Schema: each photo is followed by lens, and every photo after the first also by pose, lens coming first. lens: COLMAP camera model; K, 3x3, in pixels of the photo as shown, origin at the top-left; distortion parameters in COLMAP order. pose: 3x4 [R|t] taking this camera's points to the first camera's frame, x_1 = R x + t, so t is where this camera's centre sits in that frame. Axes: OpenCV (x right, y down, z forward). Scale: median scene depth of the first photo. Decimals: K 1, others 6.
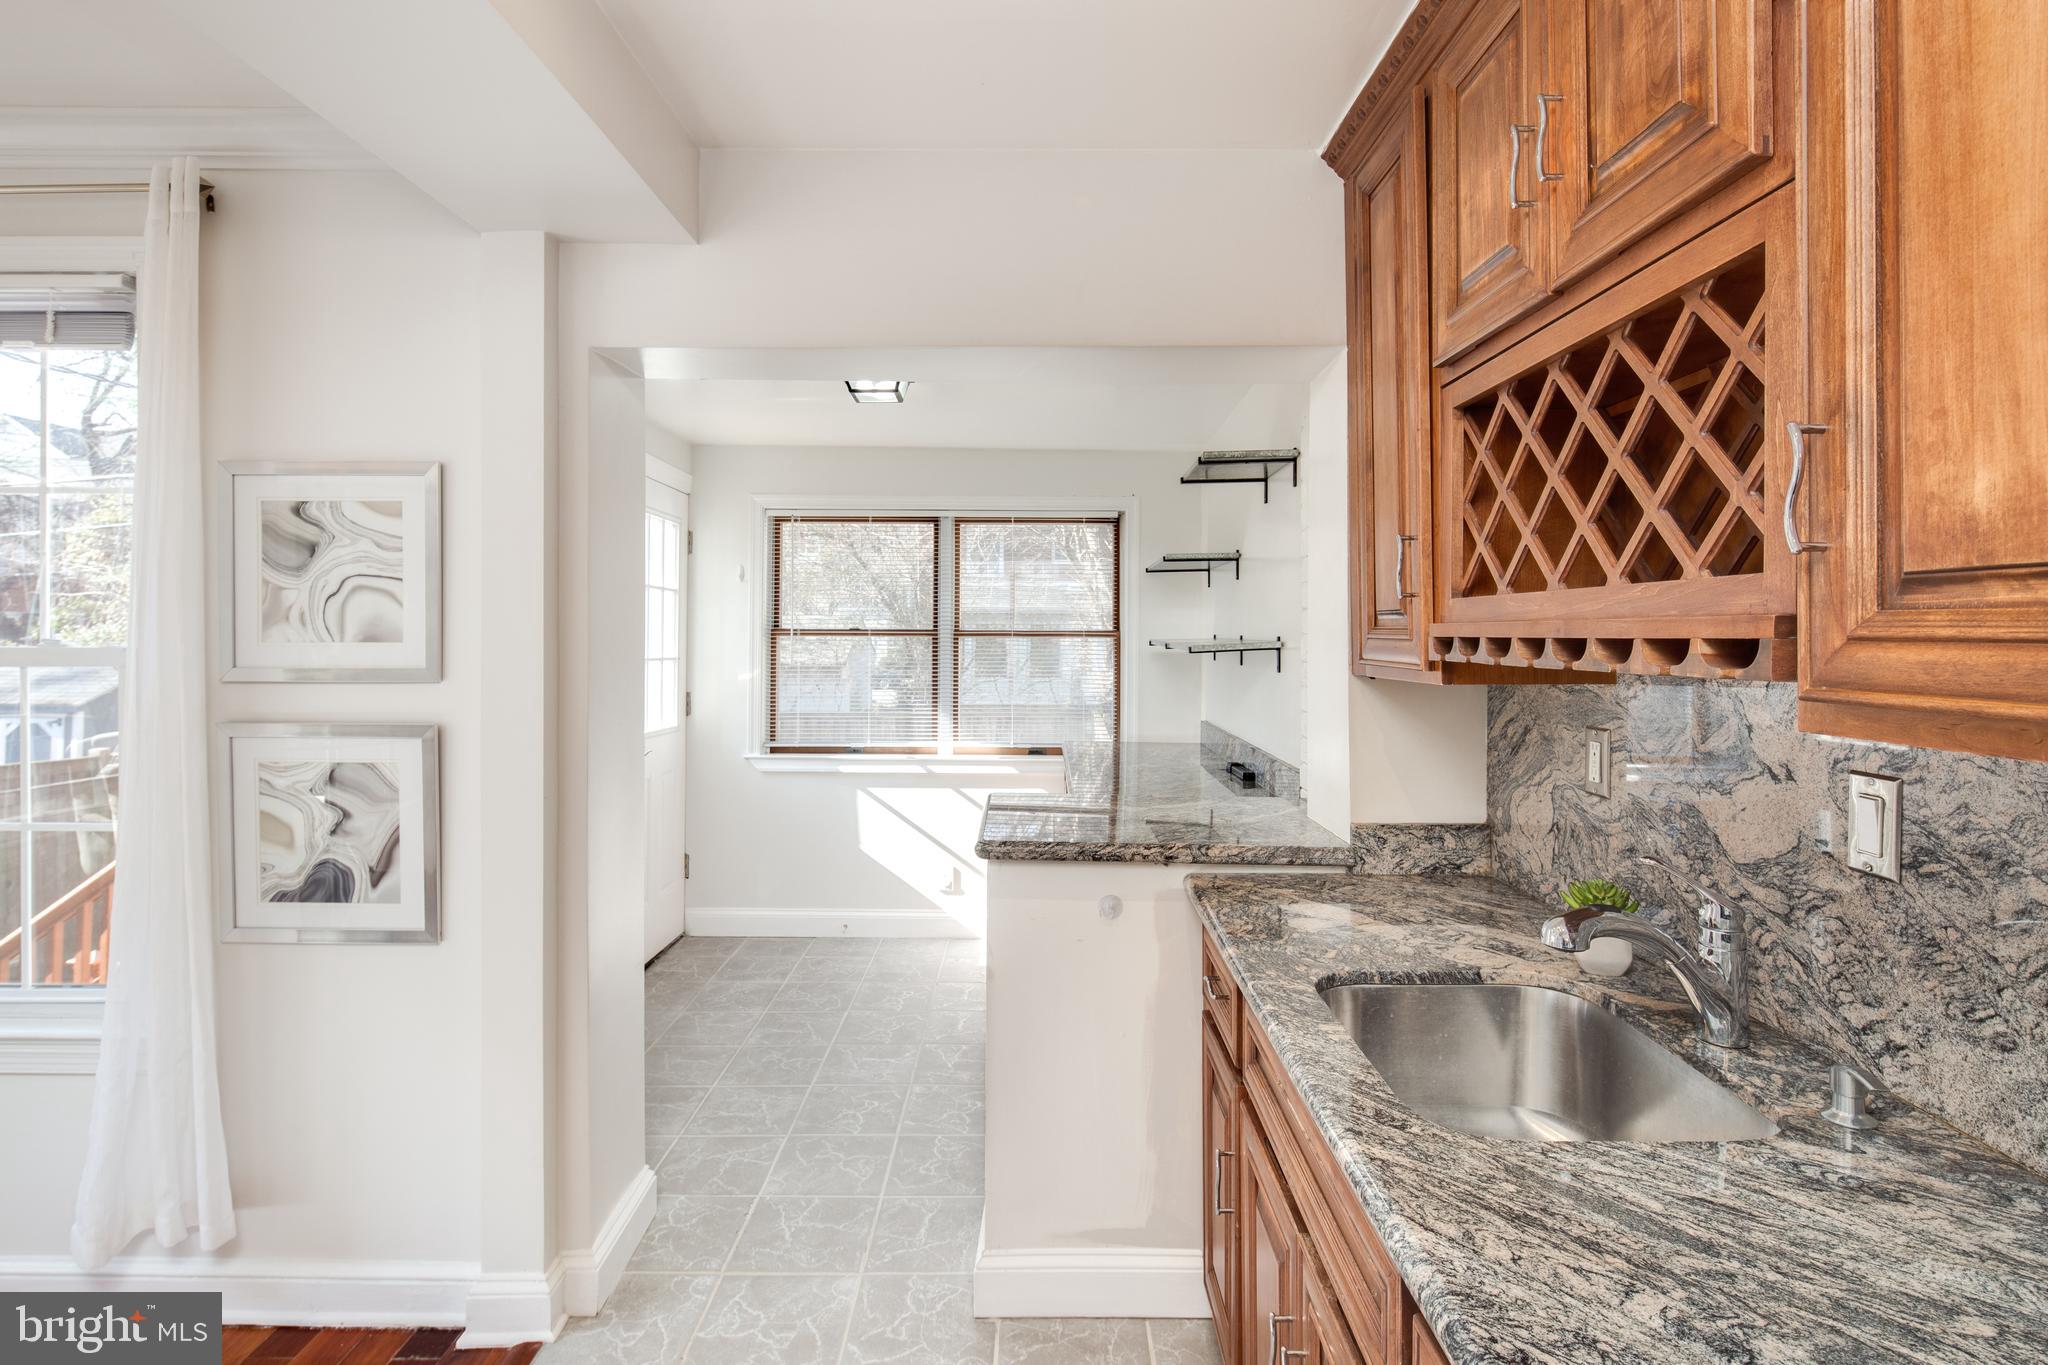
lens RADIAL K [[1003.9, 0, 1023.7], [0, 1003.9, 627.9], [0, 0, 1]] dist [0.002157, -0.008136]
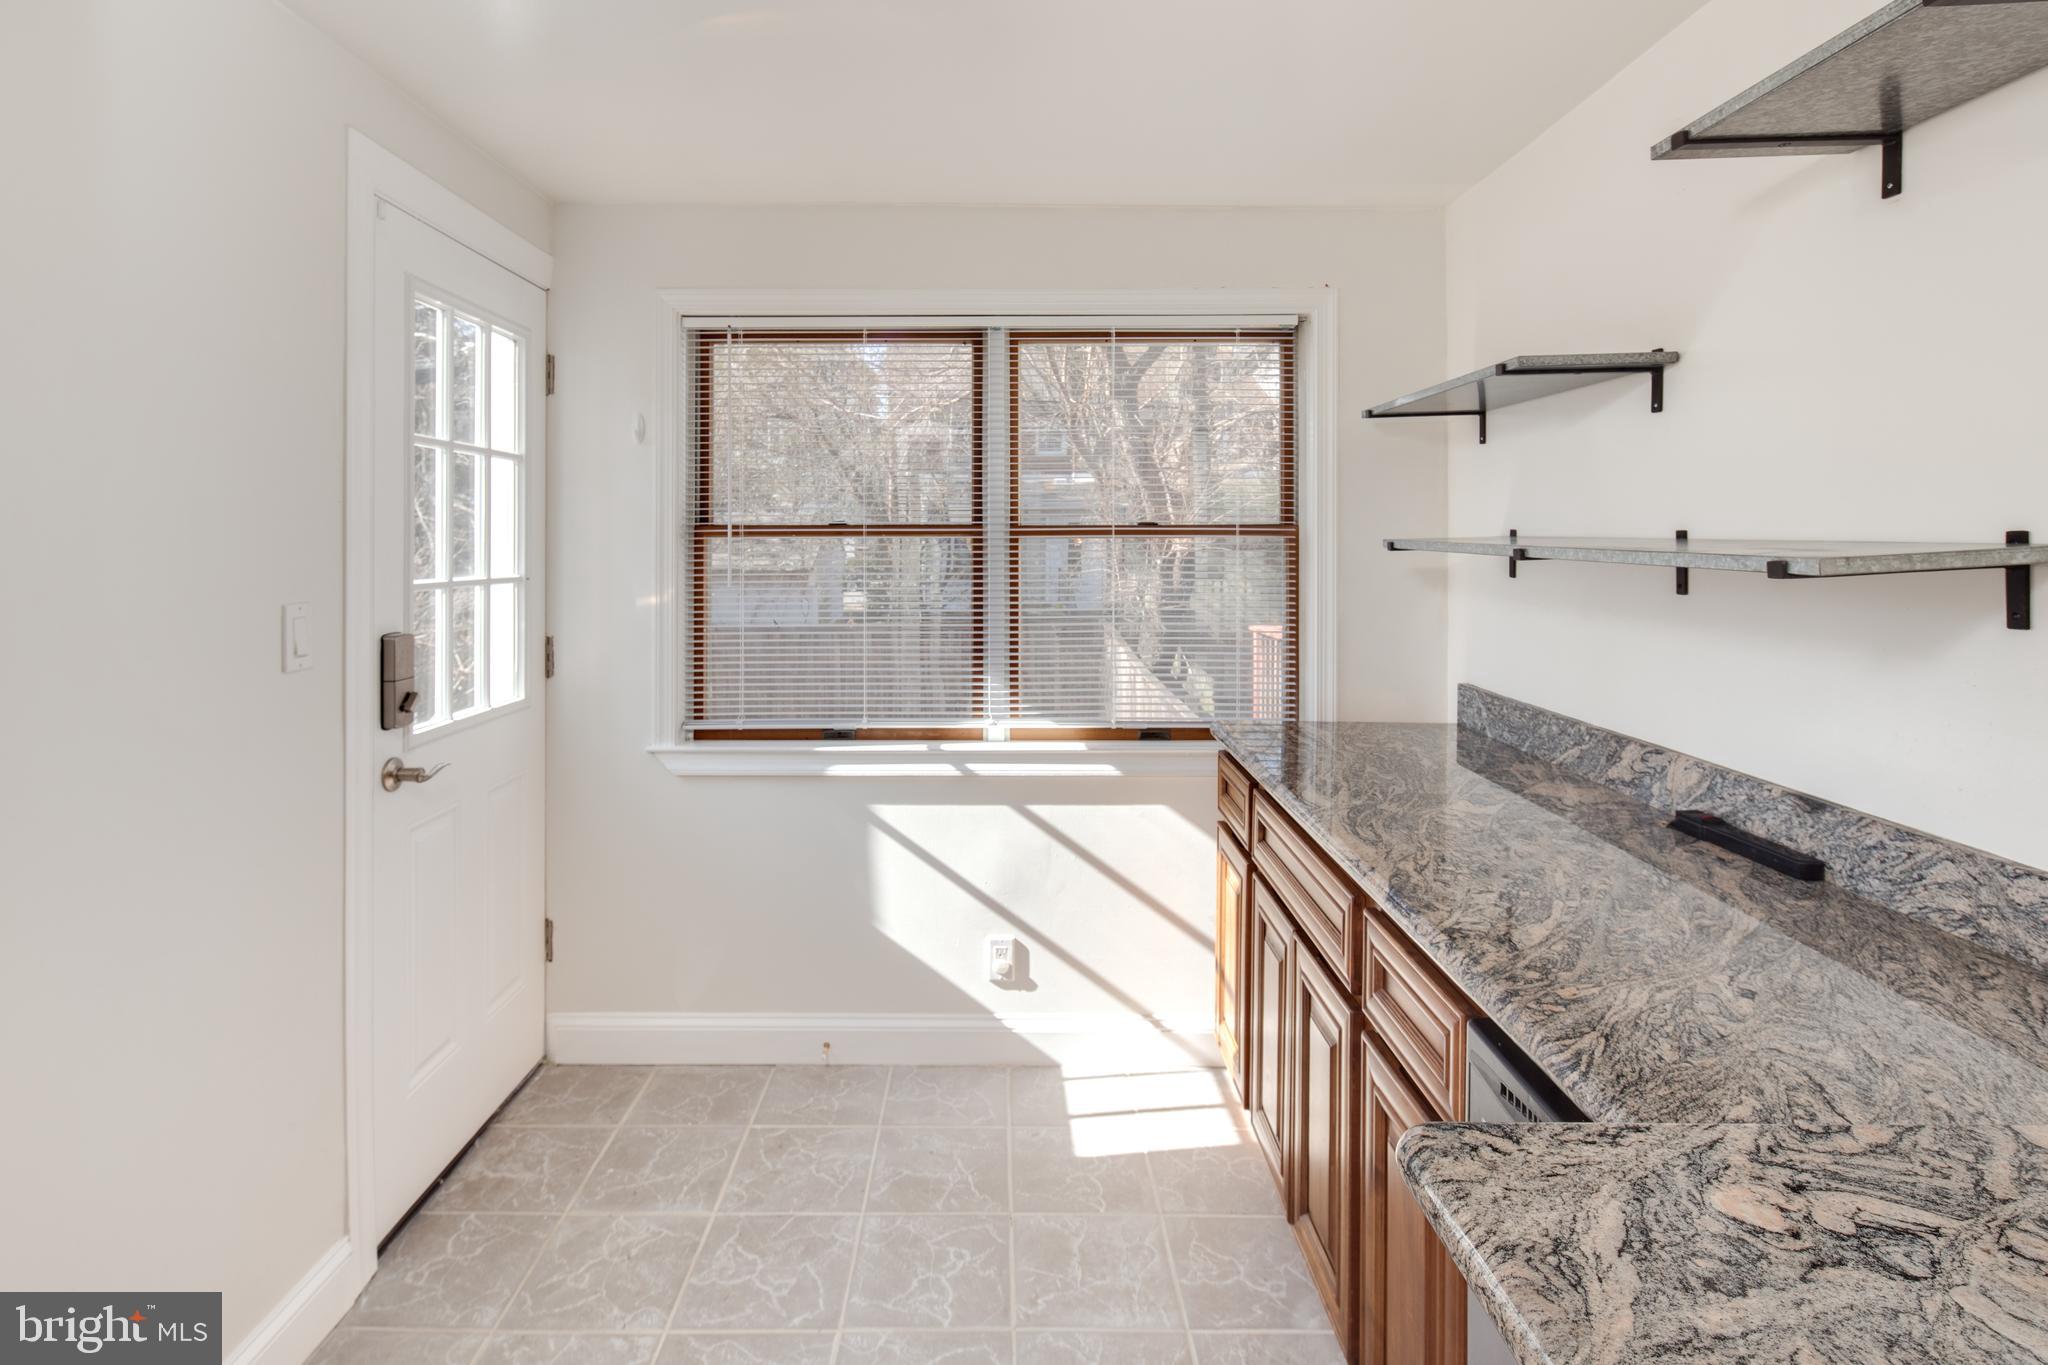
lens RADIAL K [[1003.9, 0, 1006.1], [0, 1003.9, 547.2], [0, 0, 1]] dist [0.002157, -0.008136]
pose [[0.999868, -0.005535, -0.015251, -0.156796], [0.005849, 0.999770, 0.020644, 0.006549], [0.015133, -0.020731, 0.999671, 1.046820]]
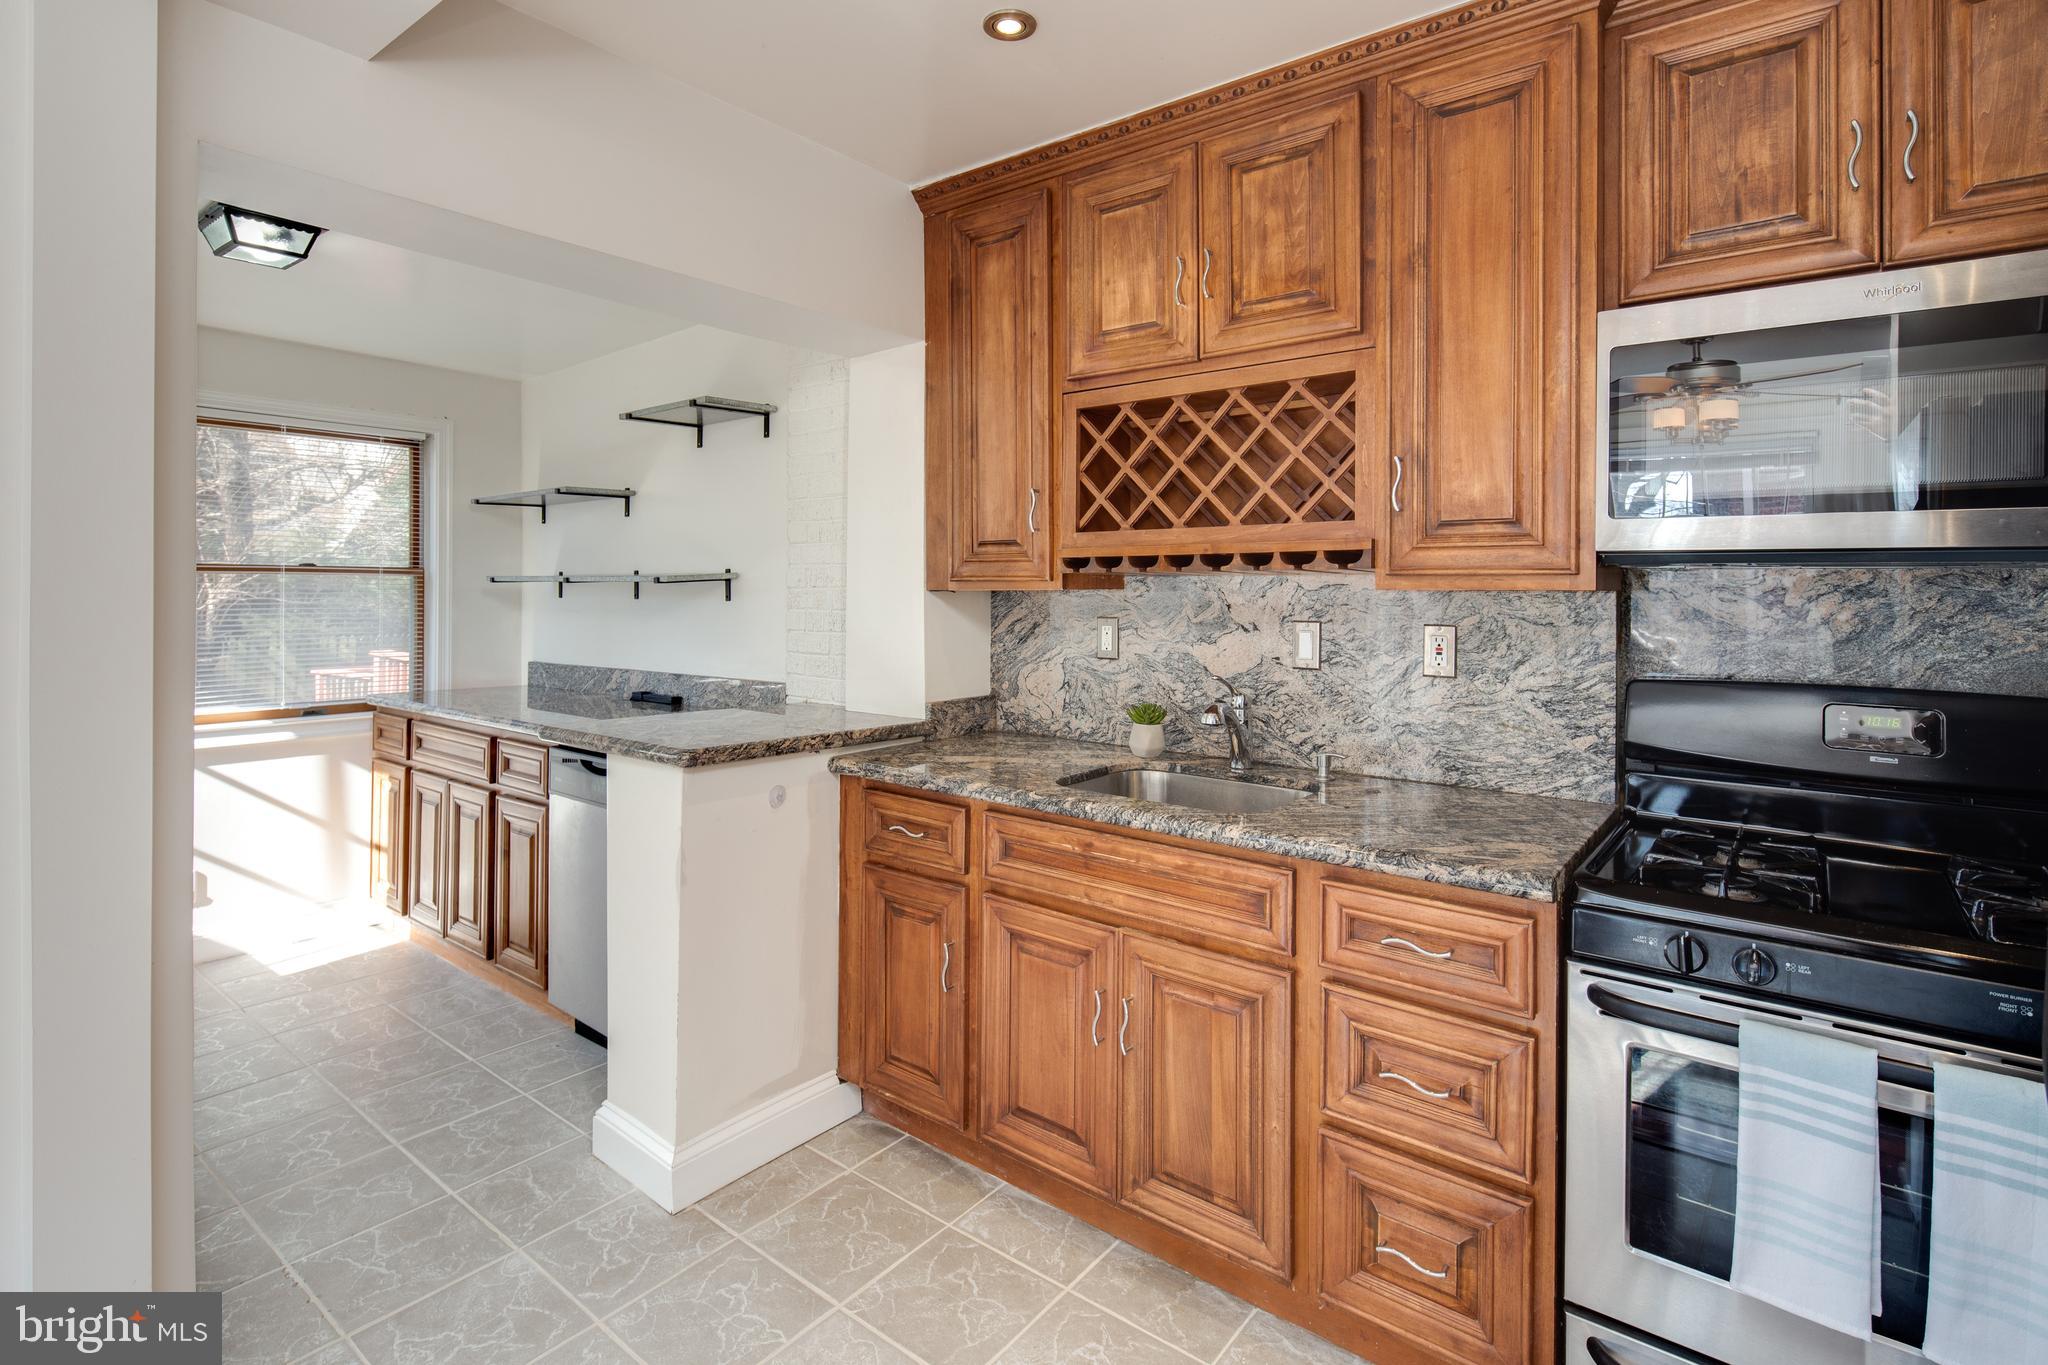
lens RADIAL K [[1003.9, 0, 989.9], [0, 1003.9, 582.9], [0, 0, 1]] dist [0.002157, -0.008136]
pose [[0.634367, 0.004159, 0.773021, -0.687677], [-0.003153, 0.999991, -0.002794, 0.042545], [-0.773026, -0.000665, 0.634374, 0.100655]]
